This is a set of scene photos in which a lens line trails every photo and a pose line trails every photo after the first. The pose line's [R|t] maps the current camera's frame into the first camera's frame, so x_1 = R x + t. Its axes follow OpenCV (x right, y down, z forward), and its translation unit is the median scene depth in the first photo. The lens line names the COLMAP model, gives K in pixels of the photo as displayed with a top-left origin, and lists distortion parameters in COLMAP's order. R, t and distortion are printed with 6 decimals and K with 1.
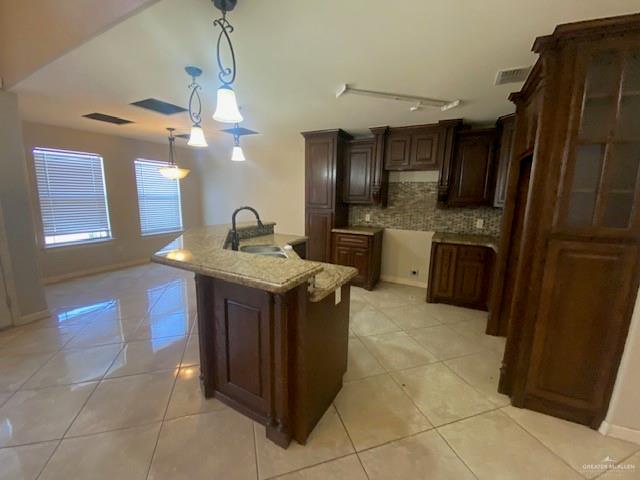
lens RADIAL K [[263.0, 0, 315.9], [0, 263.0, 239.8], [0, 0, 1]] dist [0.000481, -0.001138]
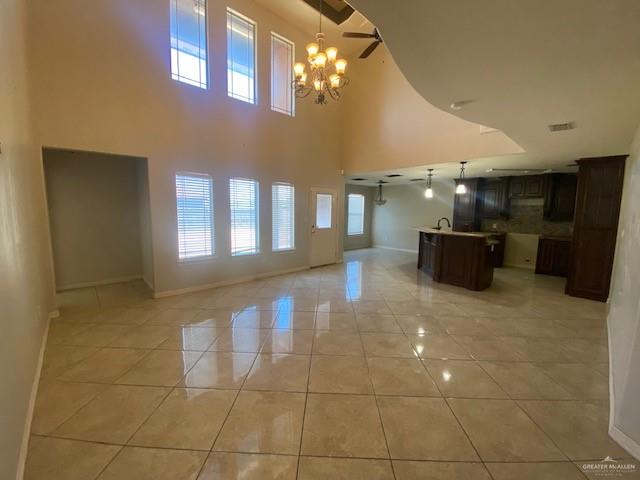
lens RADIAL K [[263.0, 0, 324.8], [0, 263.0, 239.9], [0, 0, 1]] dist [0.000481, -0.001138]
pose [[0.948390, 0.037495, -0.314883, -0.311751], [-0.056306, 0.997118, -0.050854, 0.155933], [0.312069, 0.065960, 0.947767, -0.953841]]
